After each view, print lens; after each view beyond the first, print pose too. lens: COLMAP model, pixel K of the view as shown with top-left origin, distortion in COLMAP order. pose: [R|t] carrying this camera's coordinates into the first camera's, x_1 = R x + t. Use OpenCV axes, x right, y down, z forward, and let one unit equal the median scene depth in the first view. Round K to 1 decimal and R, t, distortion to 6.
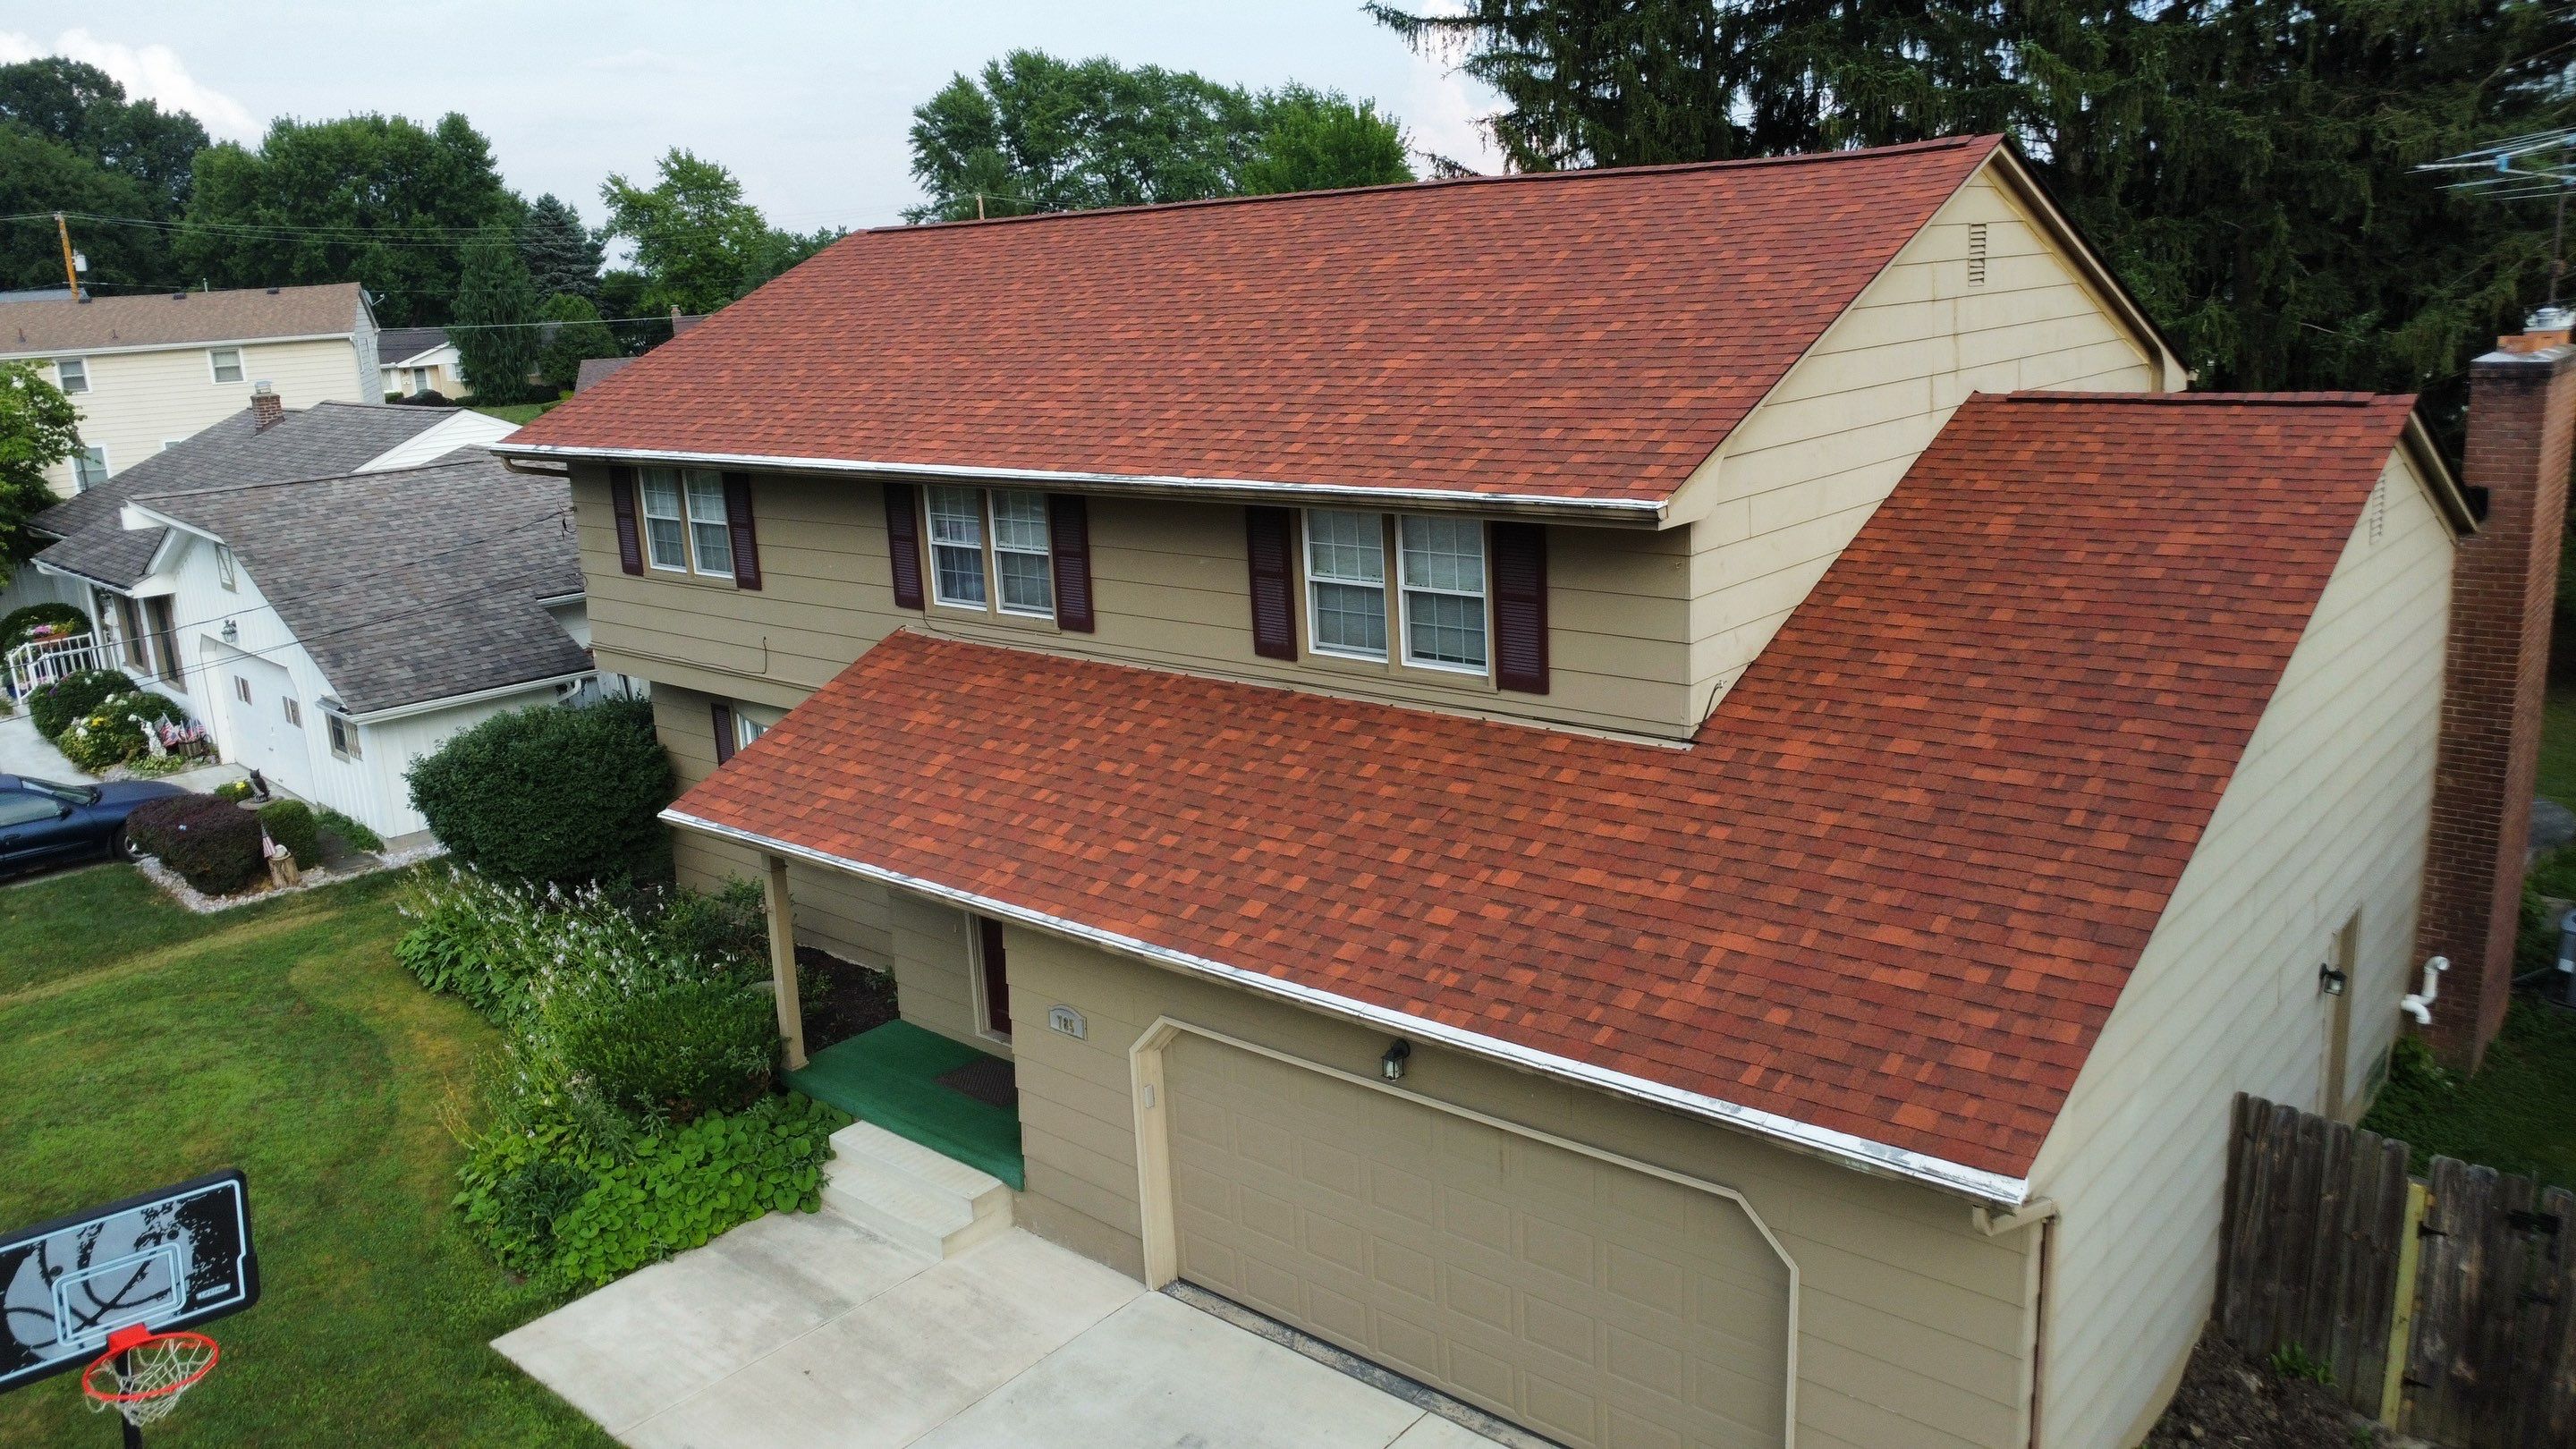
lens RADIAL K [[1864.3, 0, 1288.0], [0, 1864.3, 724.5], [0, 0, 1]] dist [-0.010449, -0.002616]
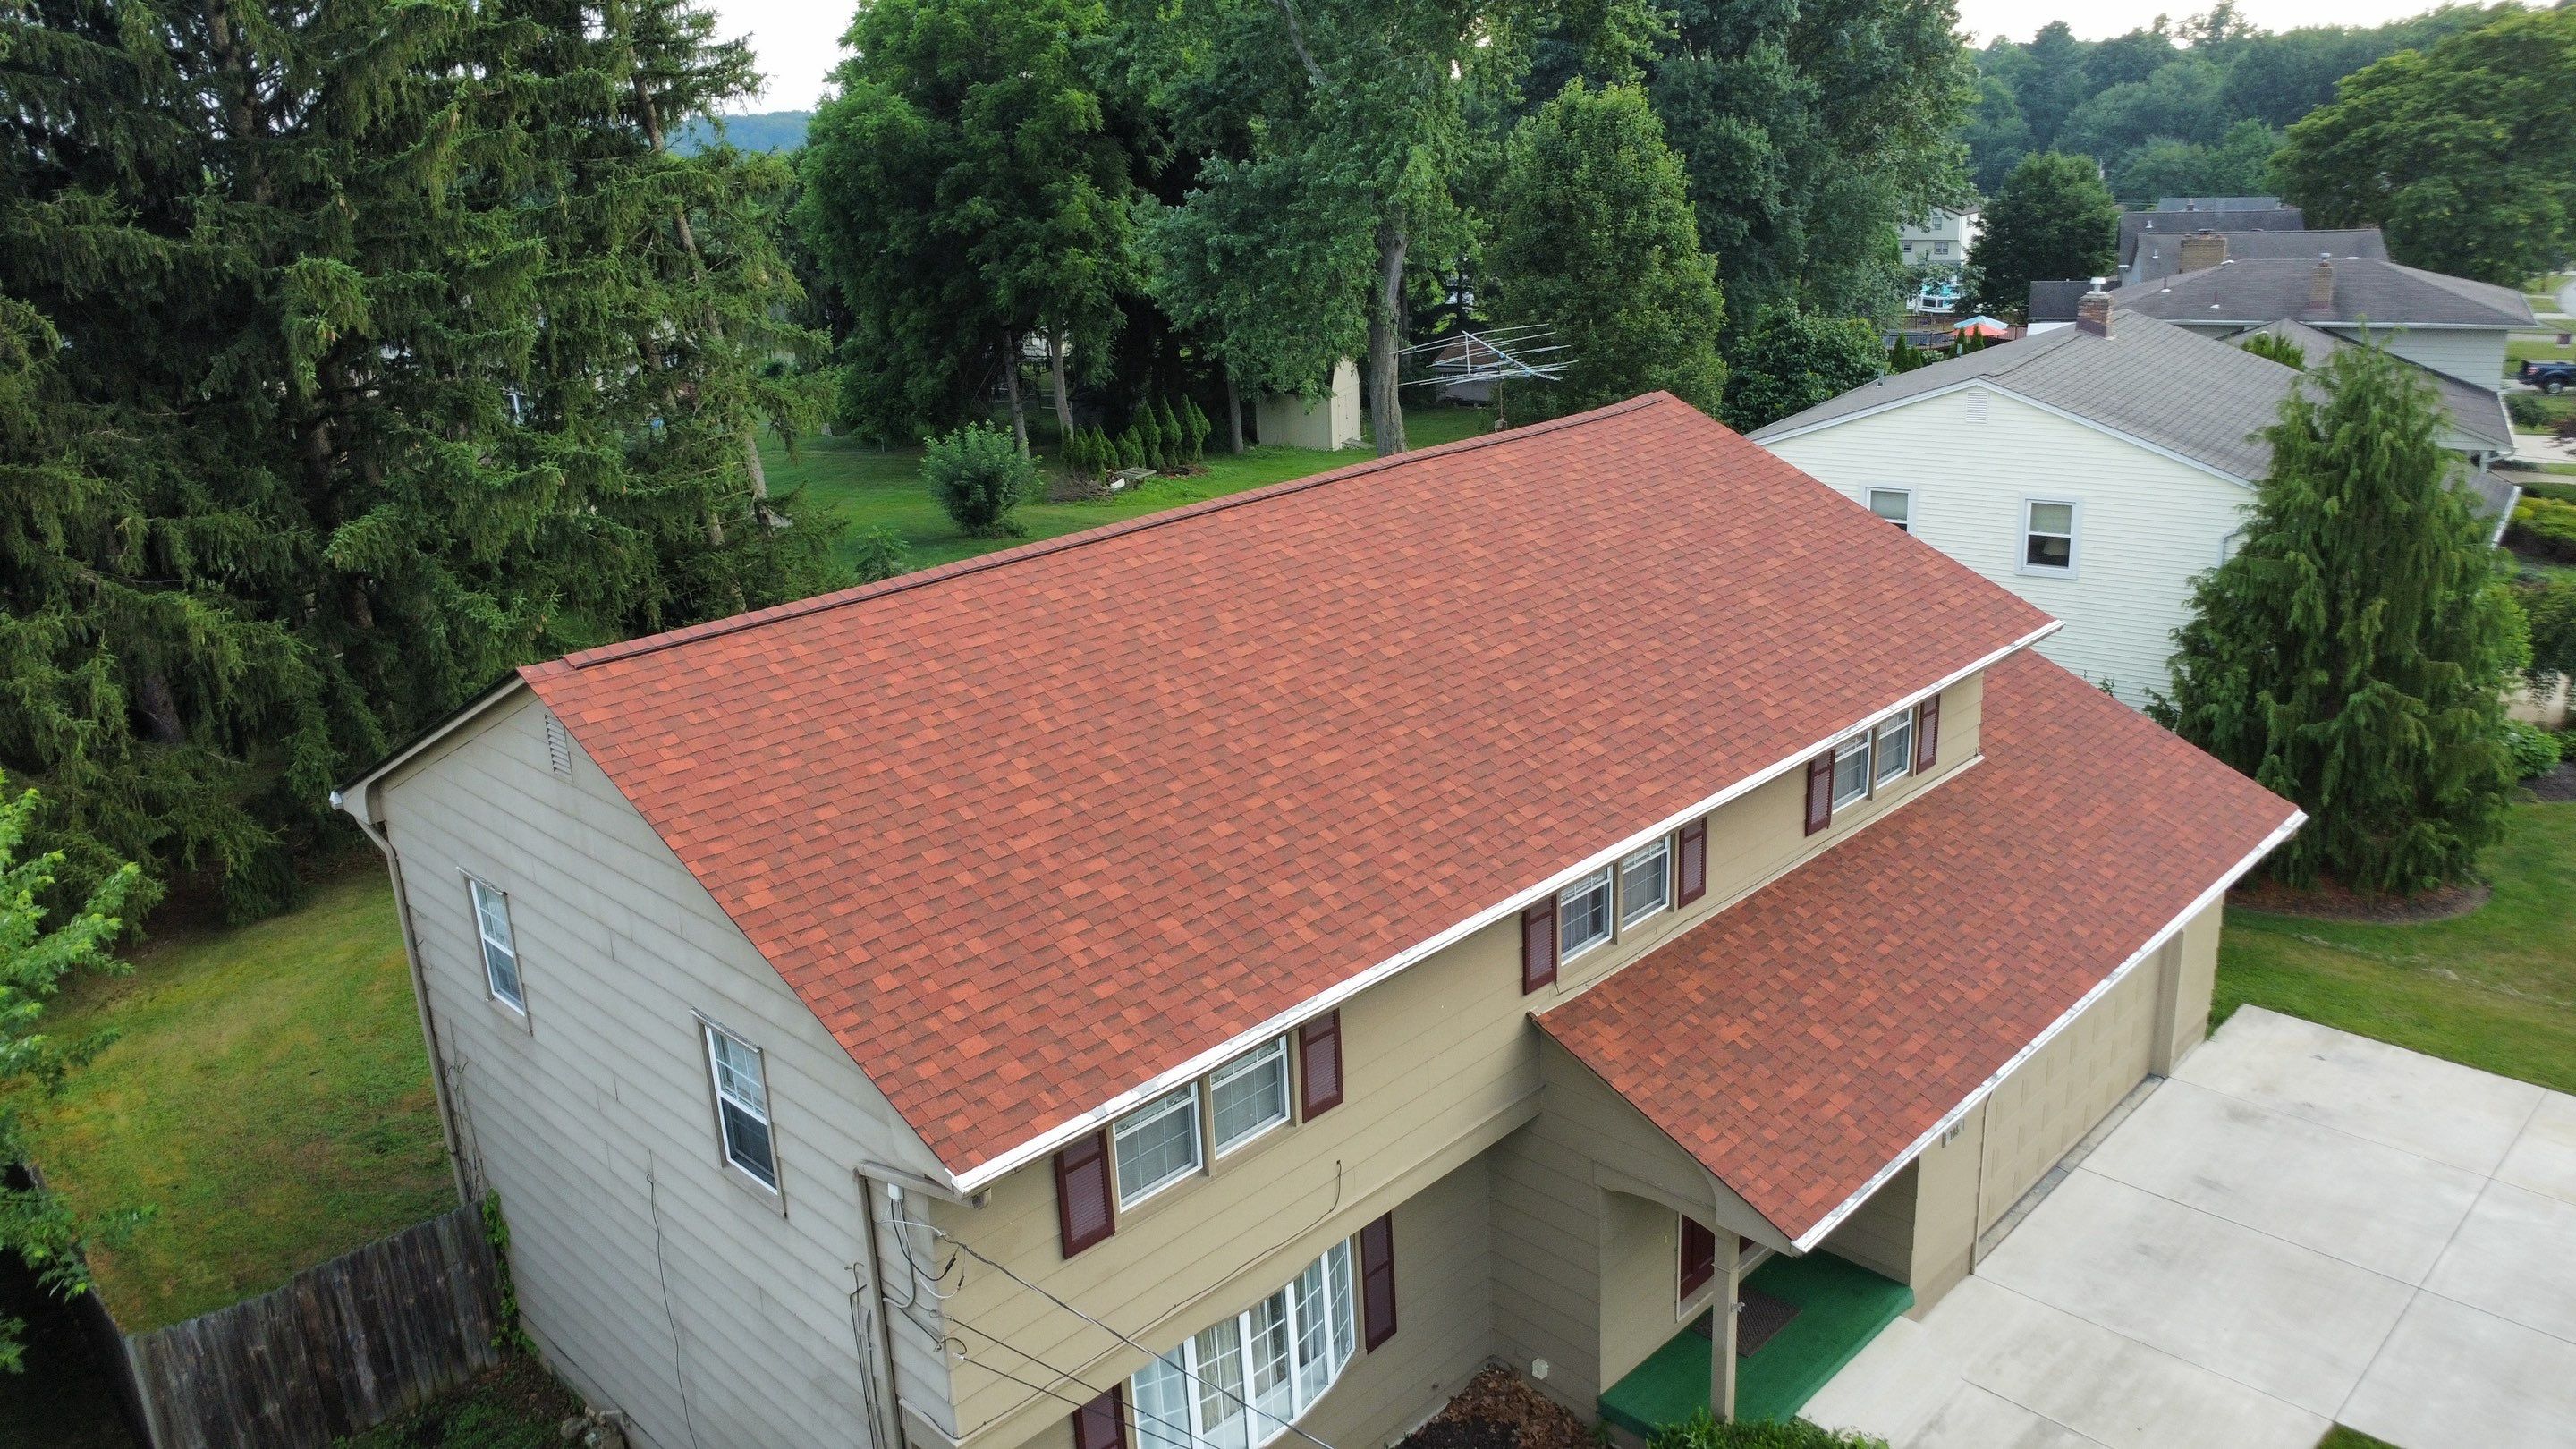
lens RADIAL K [[1864.3, 0, 1288.0], [0, 1864.3, 724.5], [0, 0, 1]] dist [-0.010449, -0.002616]
pose [[0.065194, -0.267991, 0.961213, -1.267894], [0.288008, 0.927322, 0.239008, -0.524561], [-0.955406, 0.261255, 0.137639, 1.145943]]
